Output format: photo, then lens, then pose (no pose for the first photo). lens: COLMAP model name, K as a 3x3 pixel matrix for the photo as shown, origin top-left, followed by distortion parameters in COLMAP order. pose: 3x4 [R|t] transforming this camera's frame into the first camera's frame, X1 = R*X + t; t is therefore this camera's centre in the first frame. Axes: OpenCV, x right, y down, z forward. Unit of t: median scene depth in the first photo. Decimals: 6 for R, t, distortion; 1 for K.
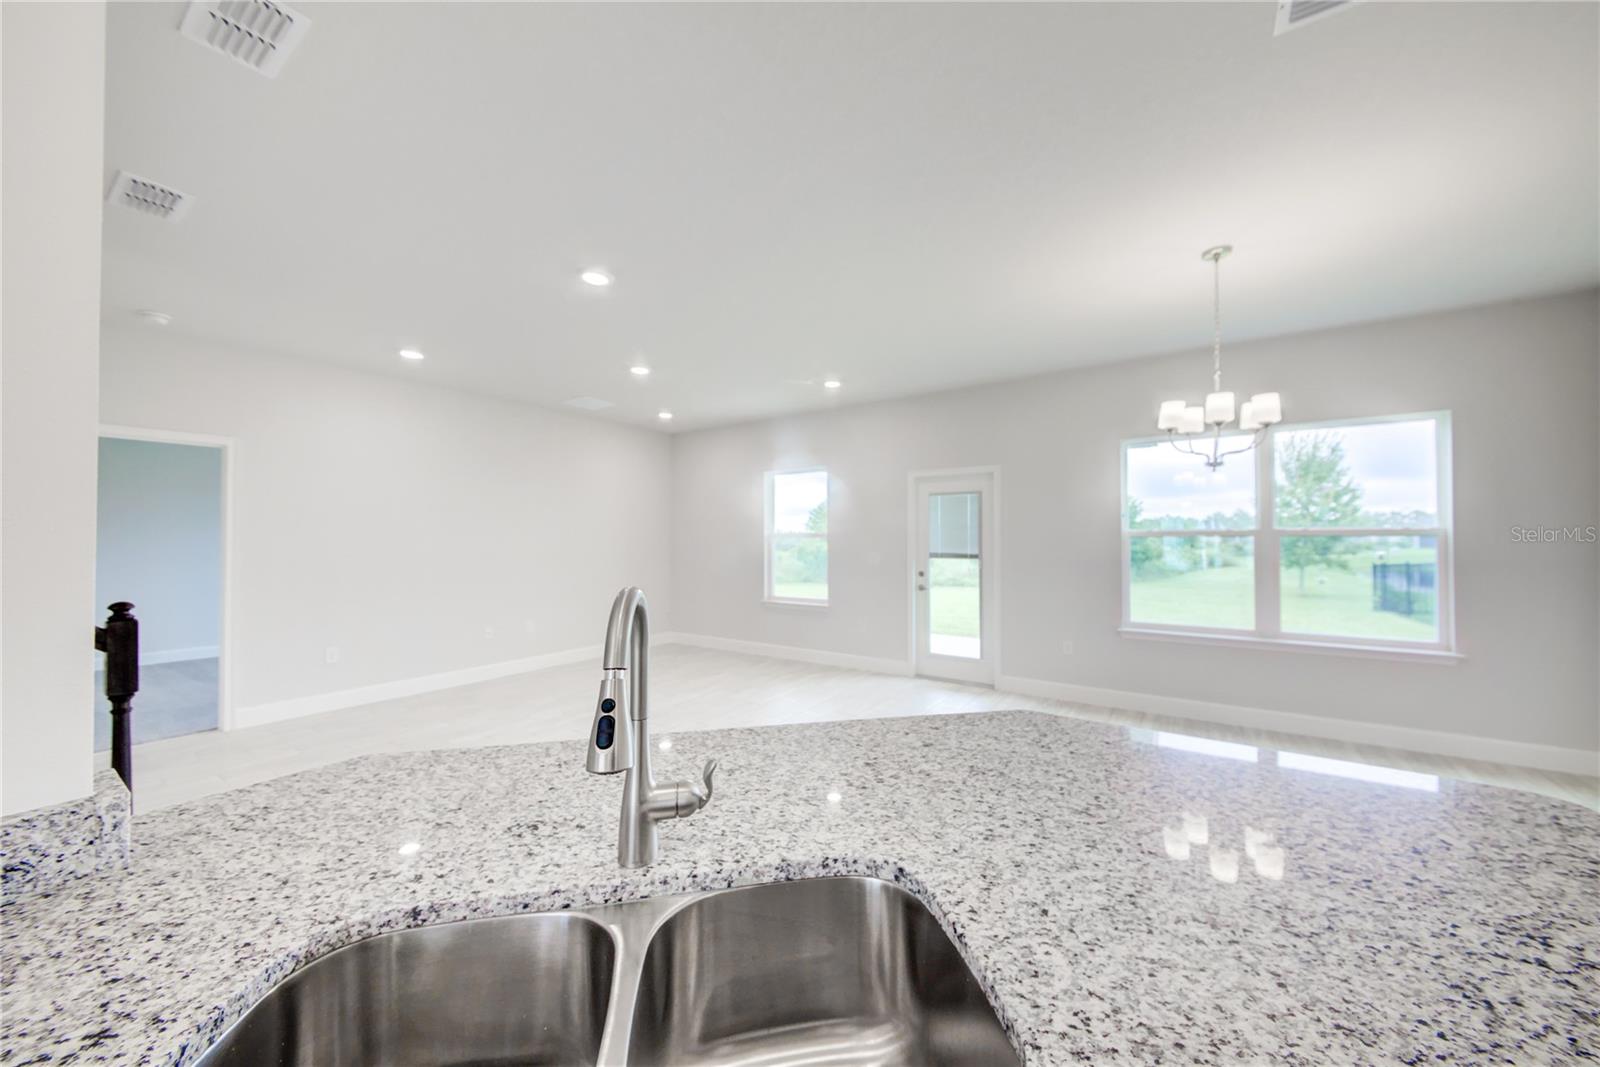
lens RADIAL K [[562.9, 0, 815.8], [0, 562.9, 540.9], [0, 0, 1]] dist [0.000029, 0.000098]
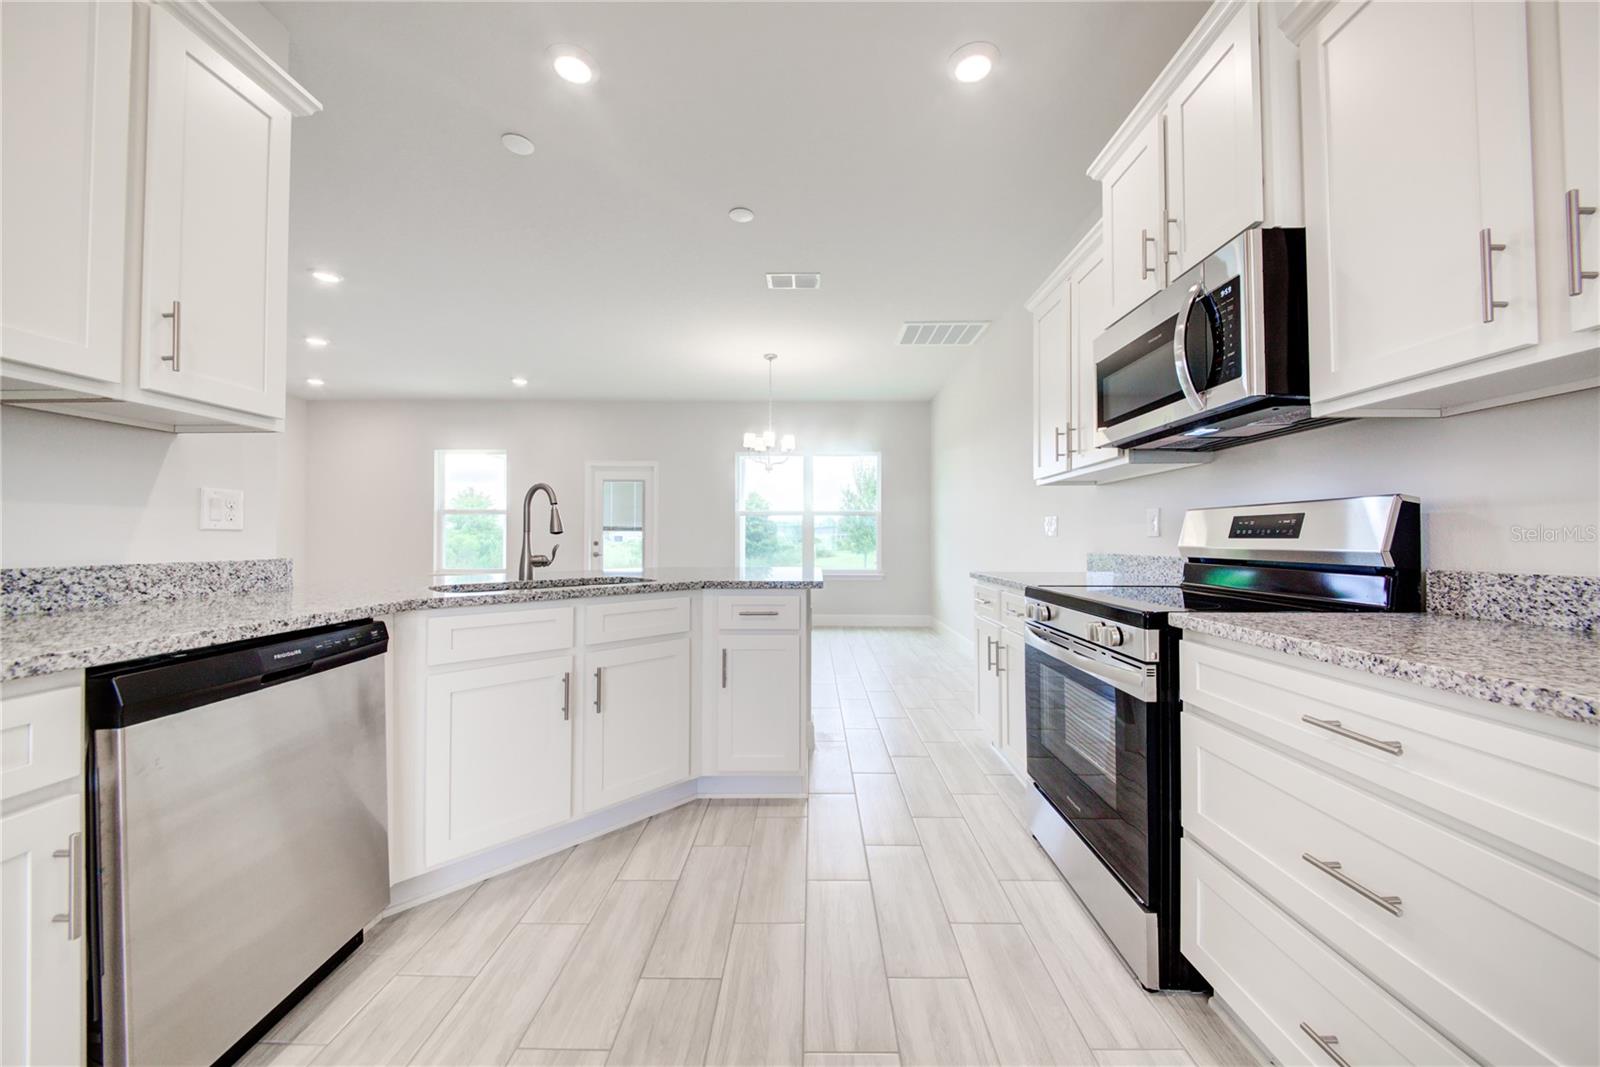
lens RADIAL K [[562.9, 0, 815.8], [0, 562.9, 540.9], [0, 0, 1]] dist [0.000029, 0.000098]
pose [[0.834057, 0.005578, 0.551649, -0.099279], [-0.006408, 0.999979, -0.000423, 0.052689], [-0.551640, -0.003182, 0.834076, -0.325561]]
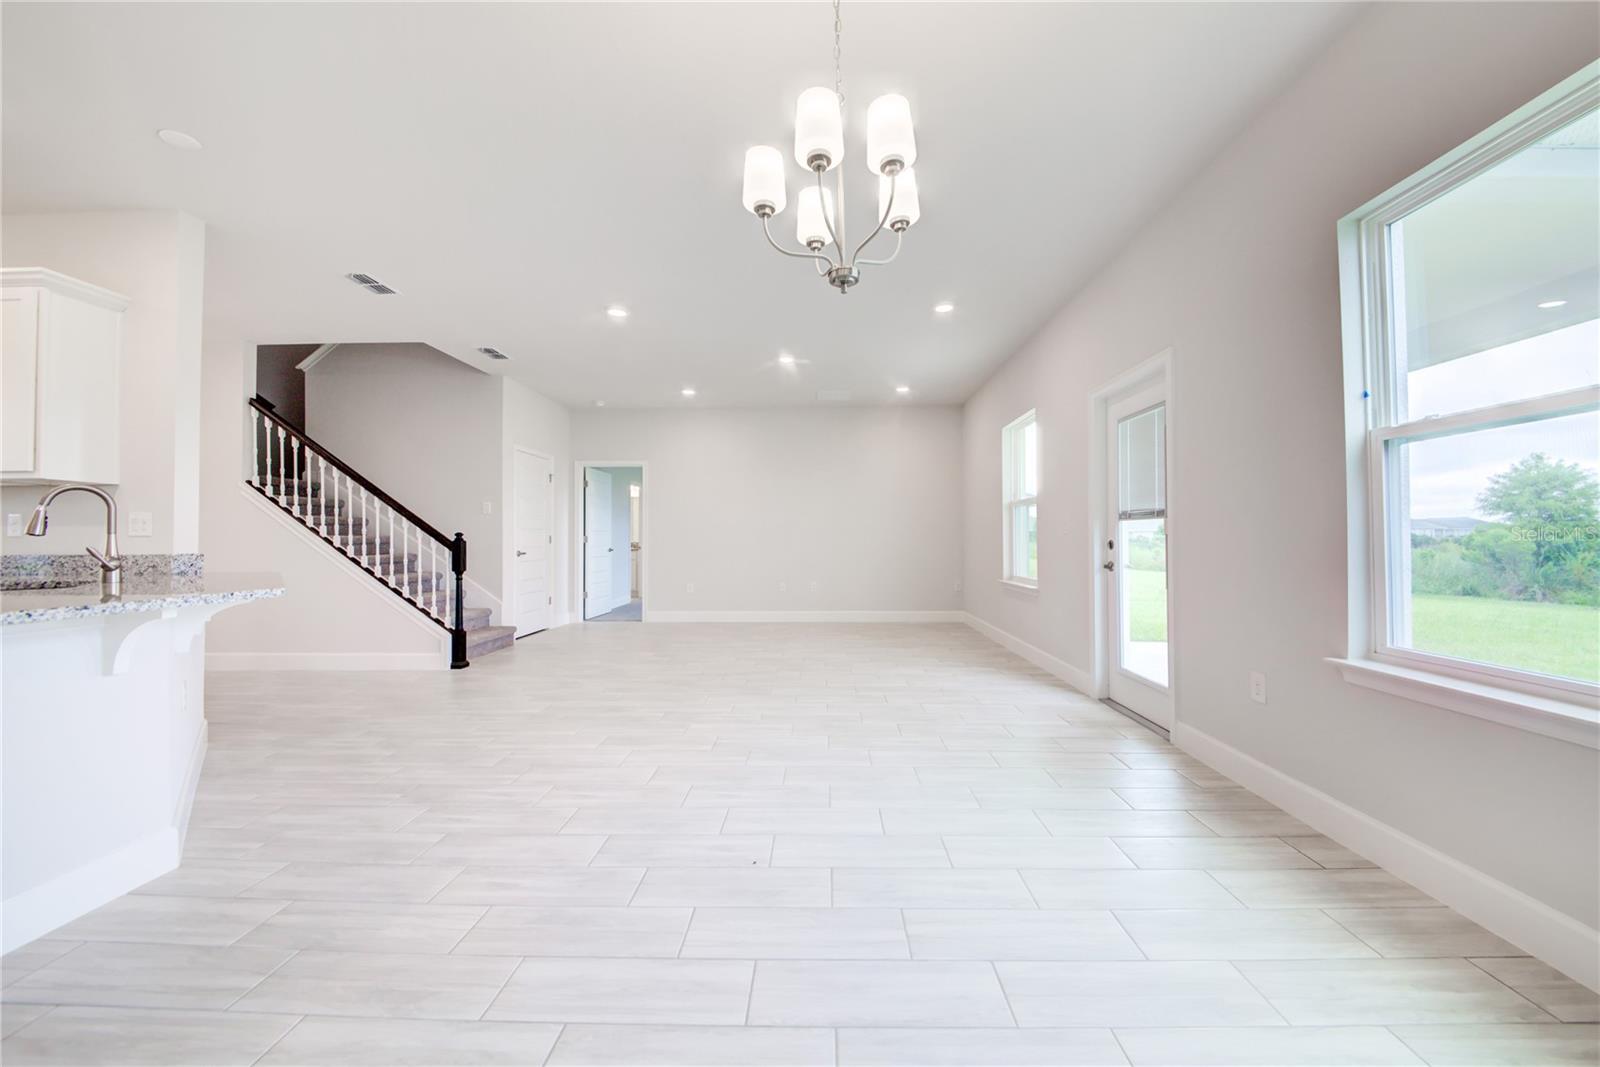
lens RADIAL K [[574.8, 0, 798.0], [0, 574.8, 528.7], [0, 0, 1]] dist [-0.000522, -0.000072]
pose [[0.522220, -0.017565, -0.852630, 0.595480], [0.003794, 0.999826, -0.018274, 0.052986], [0.852802, 0.006308, 0.522196, 0.355688]]
